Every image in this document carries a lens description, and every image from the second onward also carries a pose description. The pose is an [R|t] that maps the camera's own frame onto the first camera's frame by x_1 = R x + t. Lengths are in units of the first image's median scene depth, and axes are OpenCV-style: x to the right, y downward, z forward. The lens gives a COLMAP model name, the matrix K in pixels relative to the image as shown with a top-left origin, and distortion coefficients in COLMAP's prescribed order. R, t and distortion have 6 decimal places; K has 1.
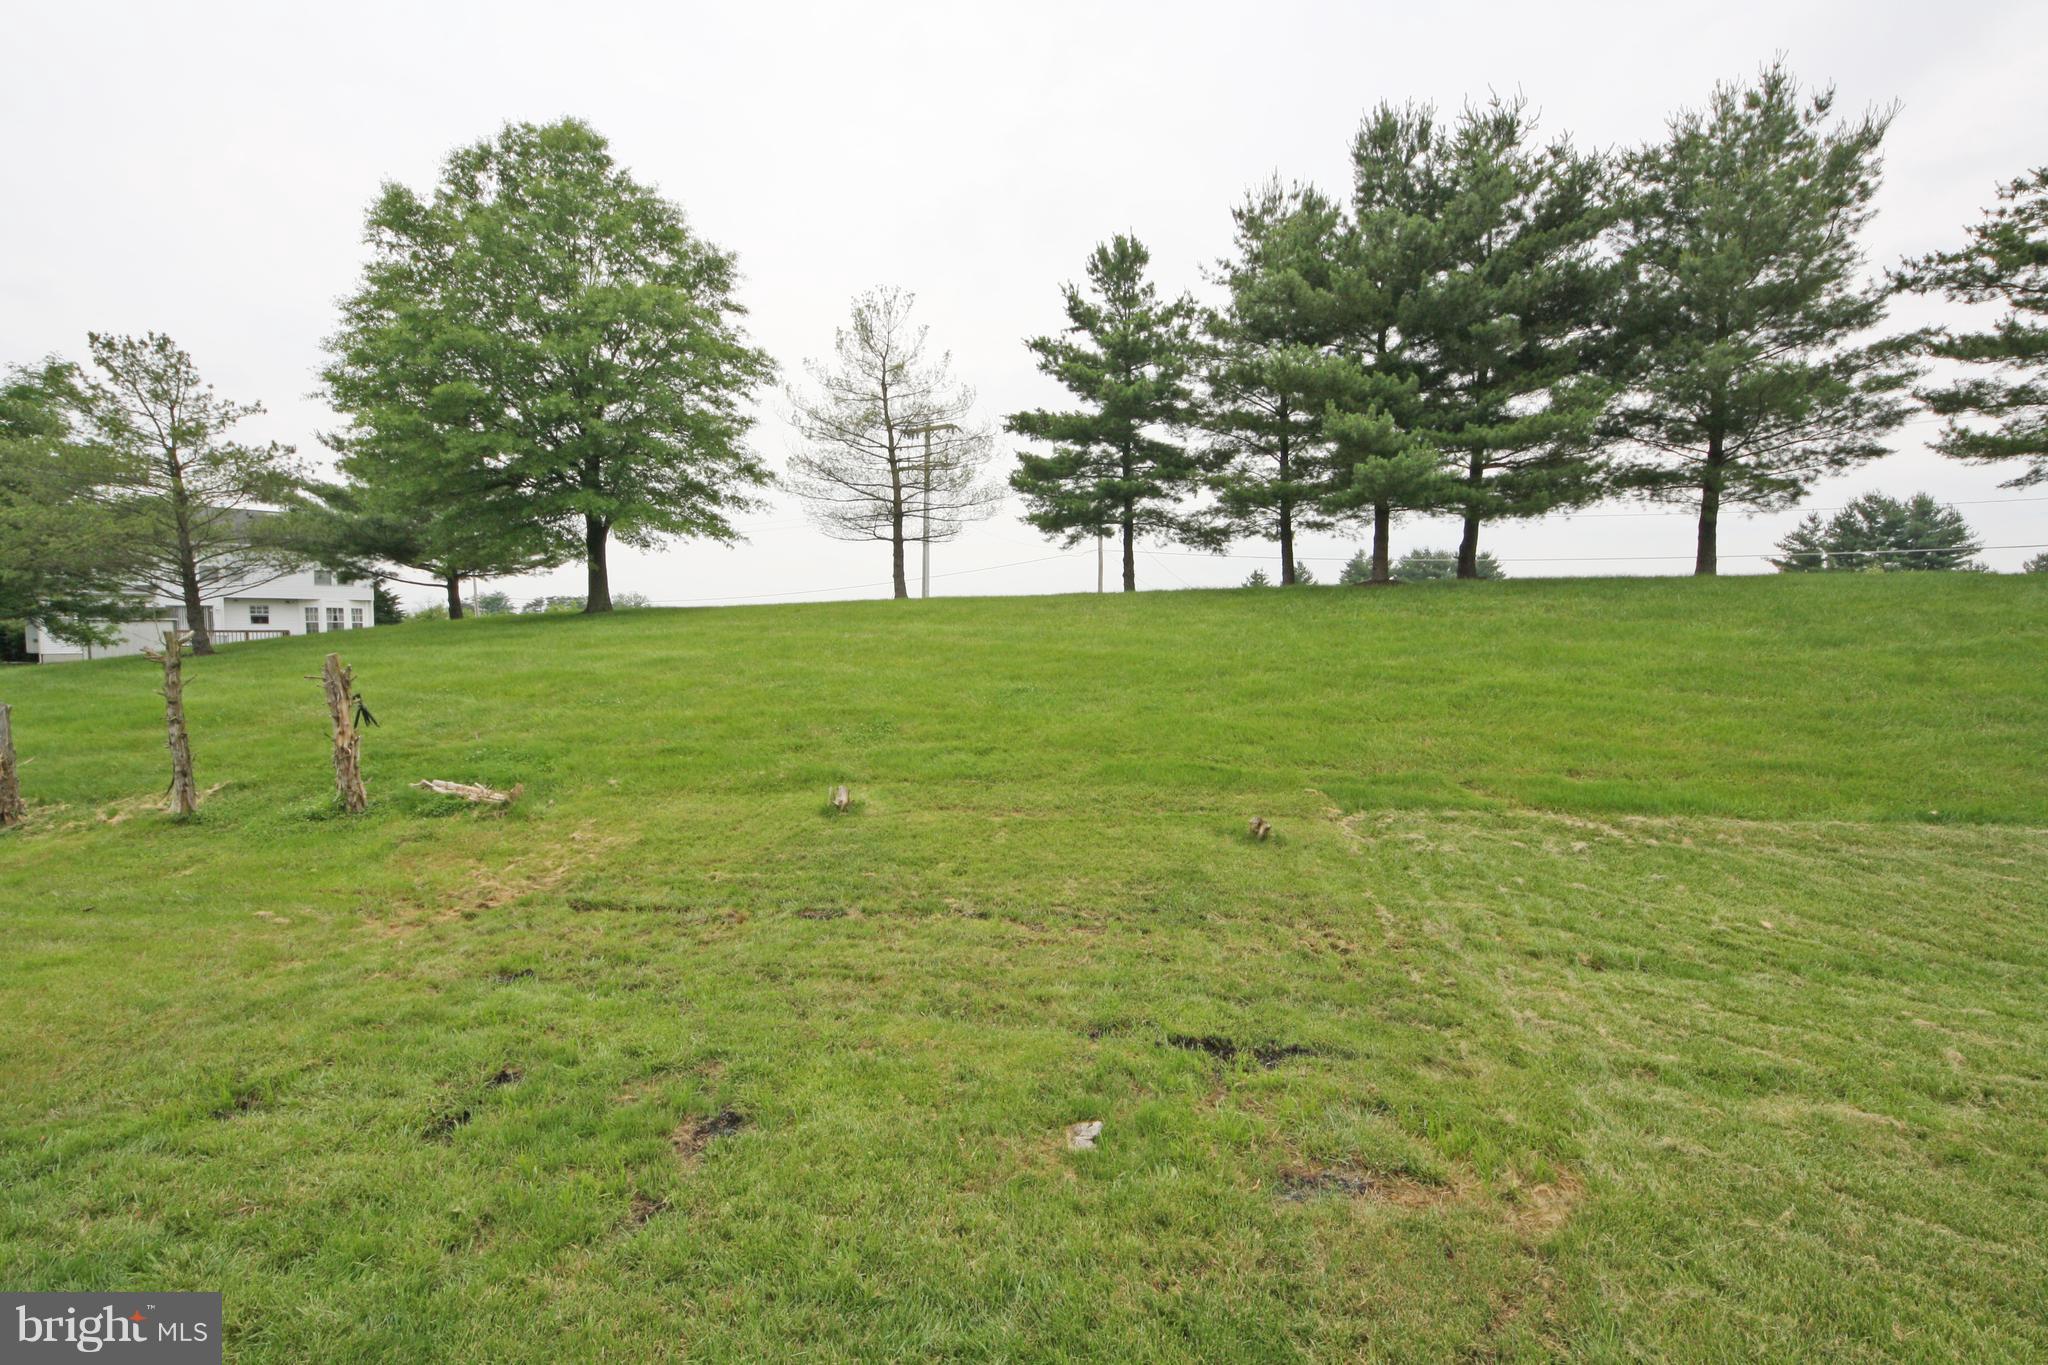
lens RADIAL K [[864.4, 0, 1024.0], [0, 864.4, 682.5], [0, 0, 1]] dist [0.039628, -0.027154]
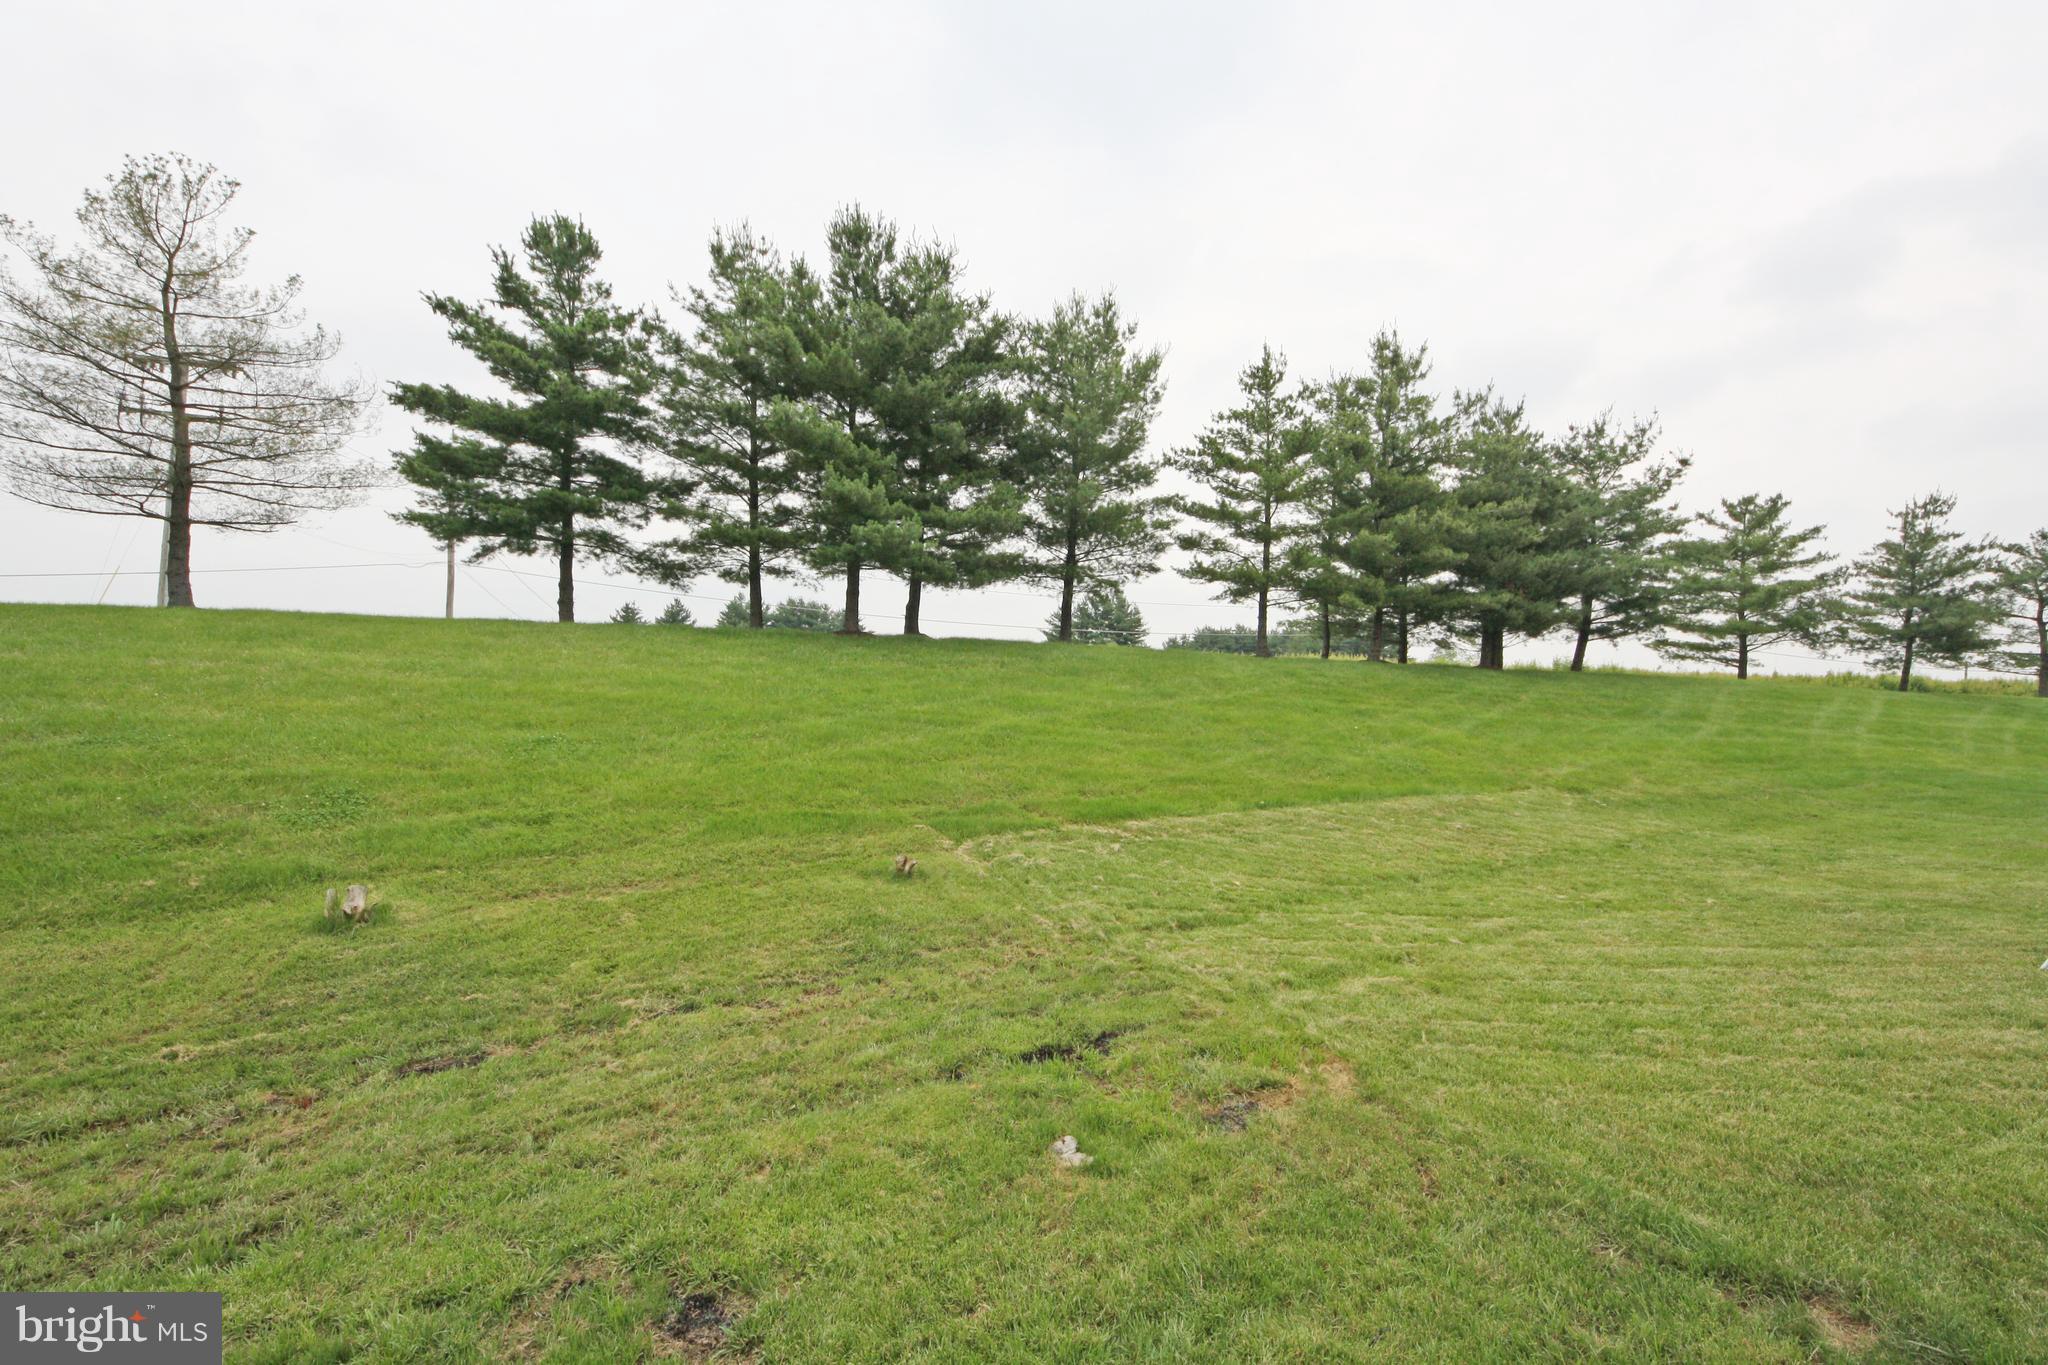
lens RADIAL K [[887.8, 0, 1032.9], [0, 887.8, 675.1], [0, 0, 1]] dist [0.033826, -0.029584]
pose [[0.704524, 0.027654, 0.709141, -0.211661], [0.009893, 0.998761, -0.048776, -0.005497], [-0.709611, 0.041379, 0.703378, 0.060662]]
